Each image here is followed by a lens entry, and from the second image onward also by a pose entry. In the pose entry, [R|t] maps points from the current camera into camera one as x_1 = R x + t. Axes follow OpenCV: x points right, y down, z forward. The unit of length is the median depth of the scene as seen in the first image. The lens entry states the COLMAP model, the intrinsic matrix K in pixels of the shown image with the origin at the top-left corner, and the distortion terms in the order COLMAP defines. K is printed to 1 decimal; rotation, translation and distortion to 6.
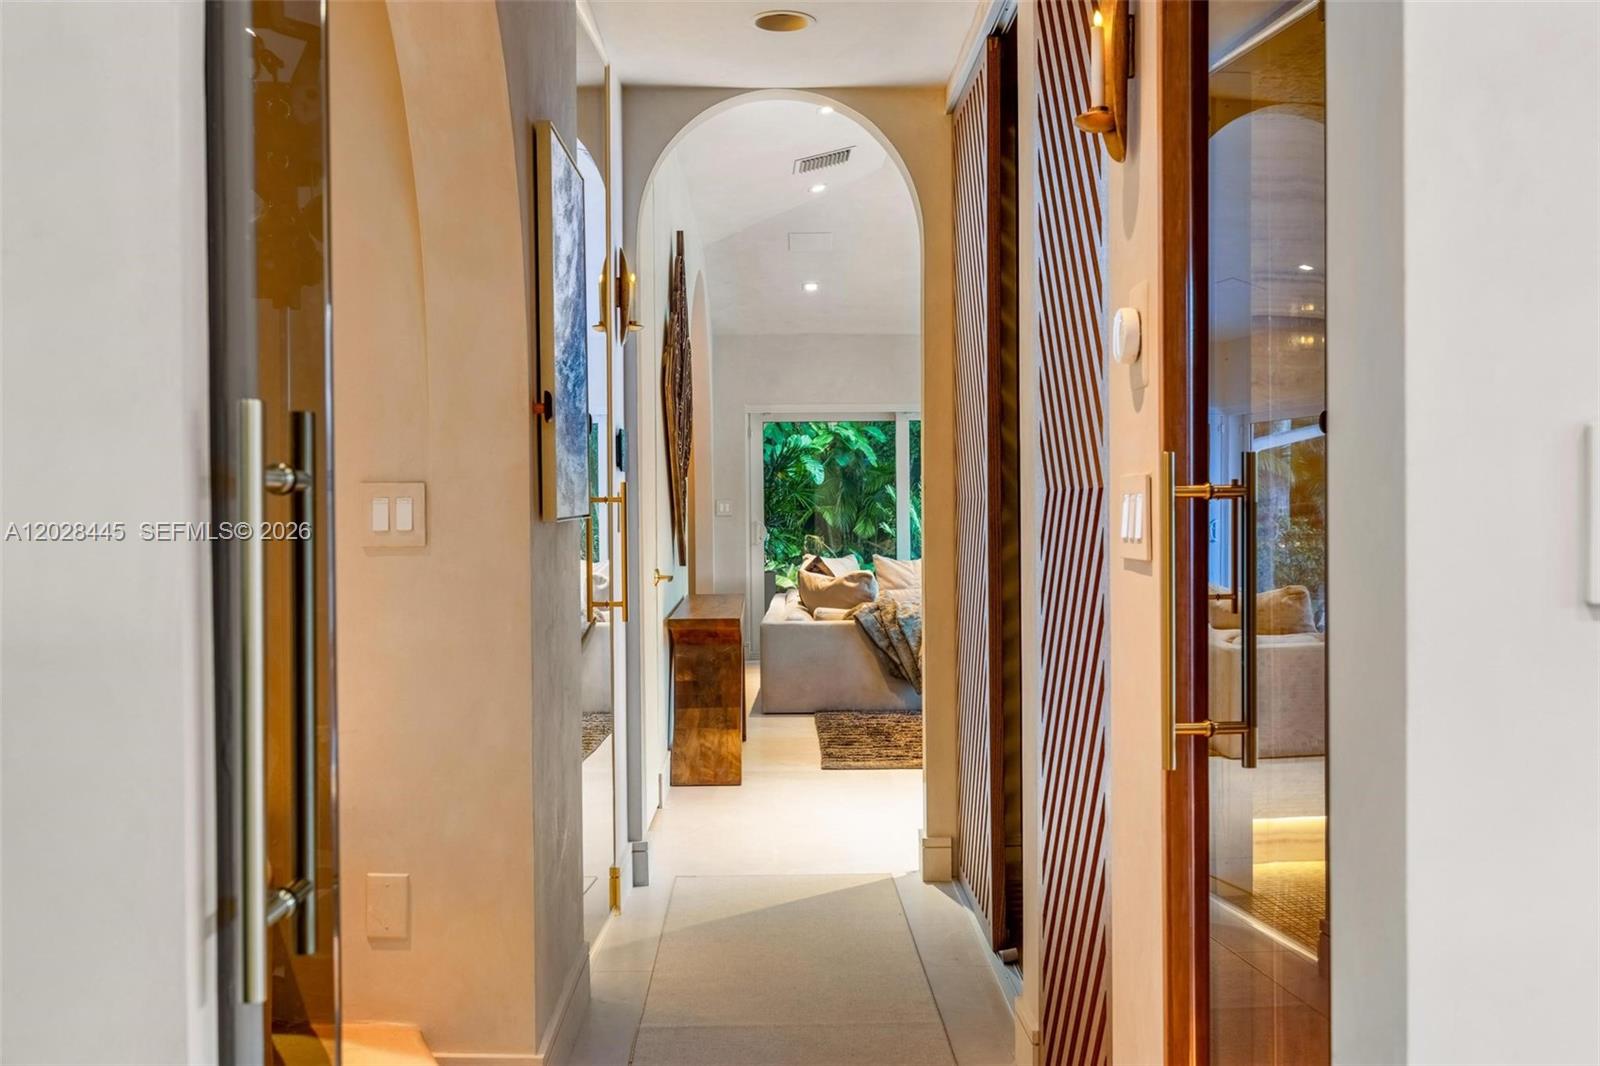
lens RADIAL K [[1503.3, 0, 800.0], [0, 1503.3, 533.0], [0, 0, 1]] dist [-0.008173, -0.004632]
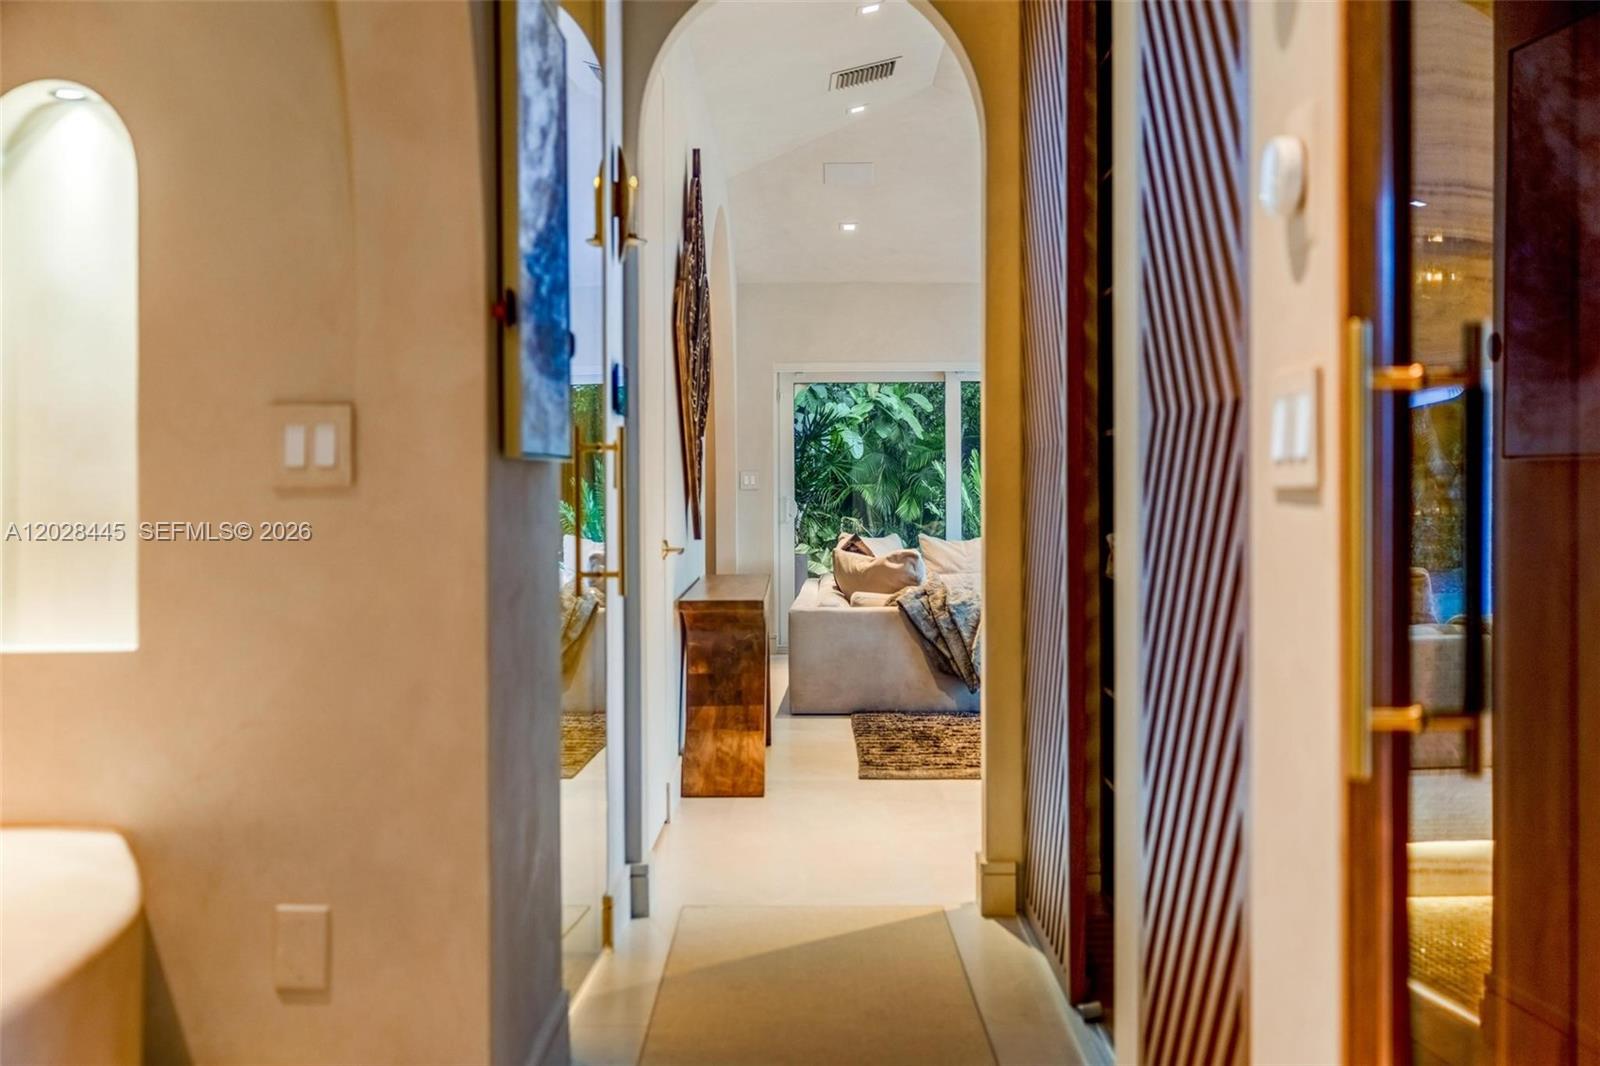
lens RADIAL K [[1655.7, 0, 797.8], [0, 1655.7, 511.4], [0, 0, 1]] dist [-0.005052, 0.002714]
pose [[0.999720, 0.004554, -0.023203, 0.000846], [-0.004670, 0.999977, -0.004933, 0.010927], [0.023180, 0.005040, 0.999719, 0.064049]]
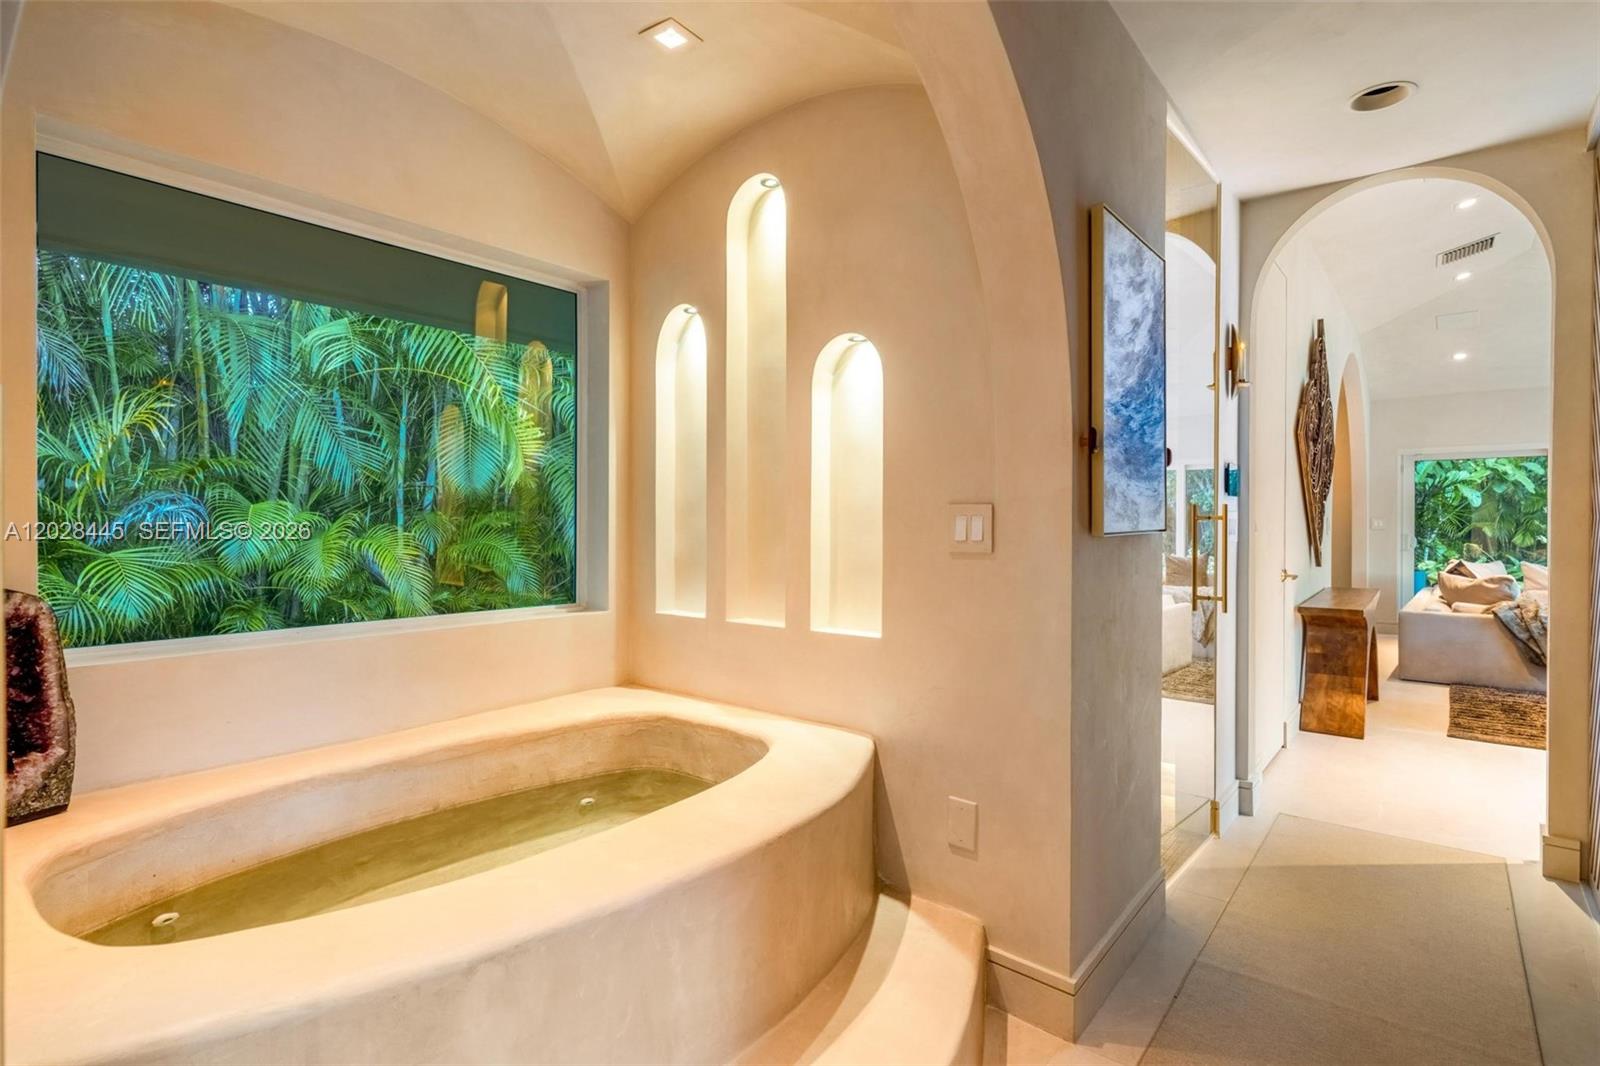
lens RADIAL K [[796.0, 0, 800.0], [0, 796.0, 533.0], [0, 0, 1]] dist [0.000912, -0.000393]
pose [[0.764200, 0.015768, -0.644786, 0.028764], [-0.017010, 0.999846, 0.004290, -0.003873], [0.644755, 0.007689, 0.764351, 0.161613]]
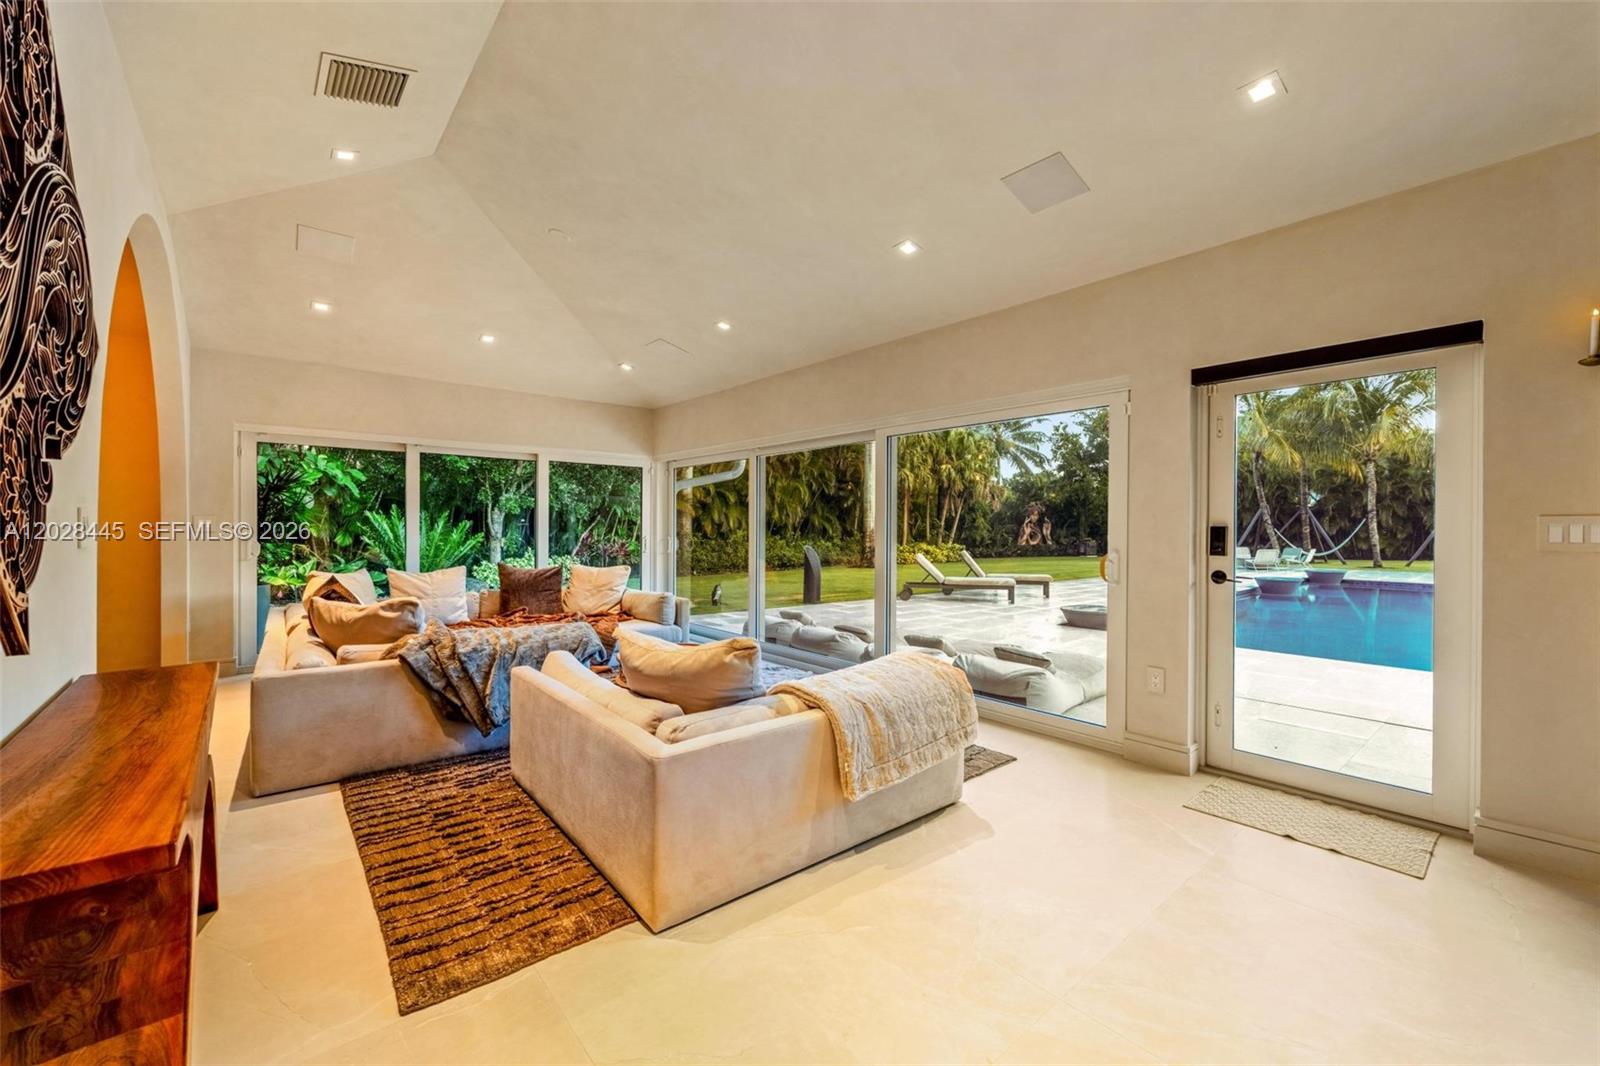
lens RADIAL K [[637.8, 0, 800.0], [0, 637.8, 533.0], [0, 0, 1]] dist [0.000080, 0.000079]
pose [[0.775137, 0.008744, 0.631733, -0.021005], [-0.002387, 0.999938, -0.010912, -0.012693], [-0.631789, 0.006950, 0.775109, 0.765215]]
